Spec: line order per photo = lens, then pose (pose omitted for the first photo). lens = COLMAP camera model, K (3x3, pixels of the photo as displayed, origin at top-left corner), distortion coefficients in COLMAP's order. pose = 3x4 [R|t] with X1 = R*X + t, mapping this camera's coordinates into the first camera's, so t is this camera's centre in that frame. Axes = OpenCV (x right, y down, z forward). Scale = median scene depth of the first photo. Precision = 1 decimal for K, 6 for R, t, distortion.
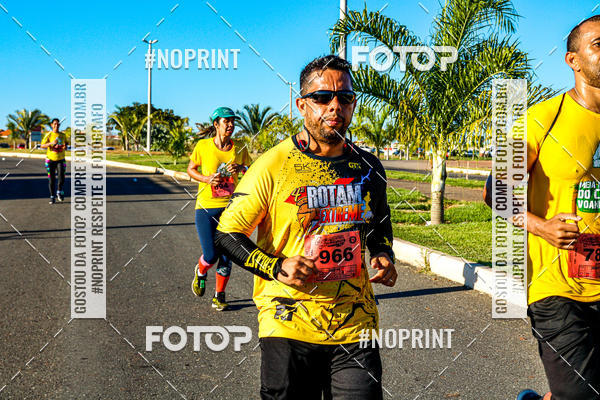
lens RADIAL K [[1453.7, 0, 300.5], [0, 1453.7, 209.3], [0, 0, 1]] dist [0.615435, 0.056935]
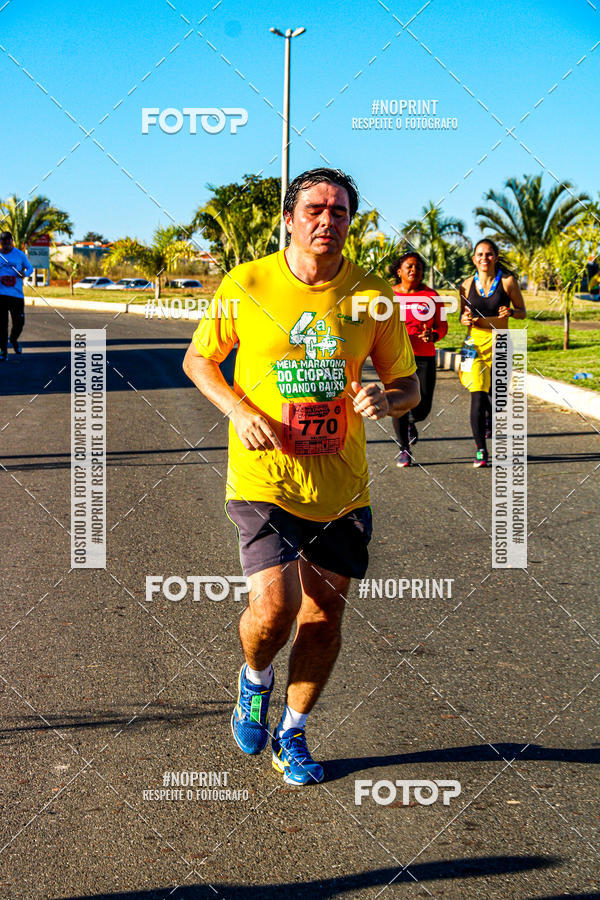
lens RADIAL K [[1983.6, 0, 342.7], [0, 1983.6, 389.7], [0, 0, 1]] dist [0.659209, -0.242973]
pose [[0.990062, 0.000448, -0.140630, -0.003335], [0.002212, 0.999822, 0.018757, -0.020679], [0.140614, -0.018882, 0.989884, 0.411139]]
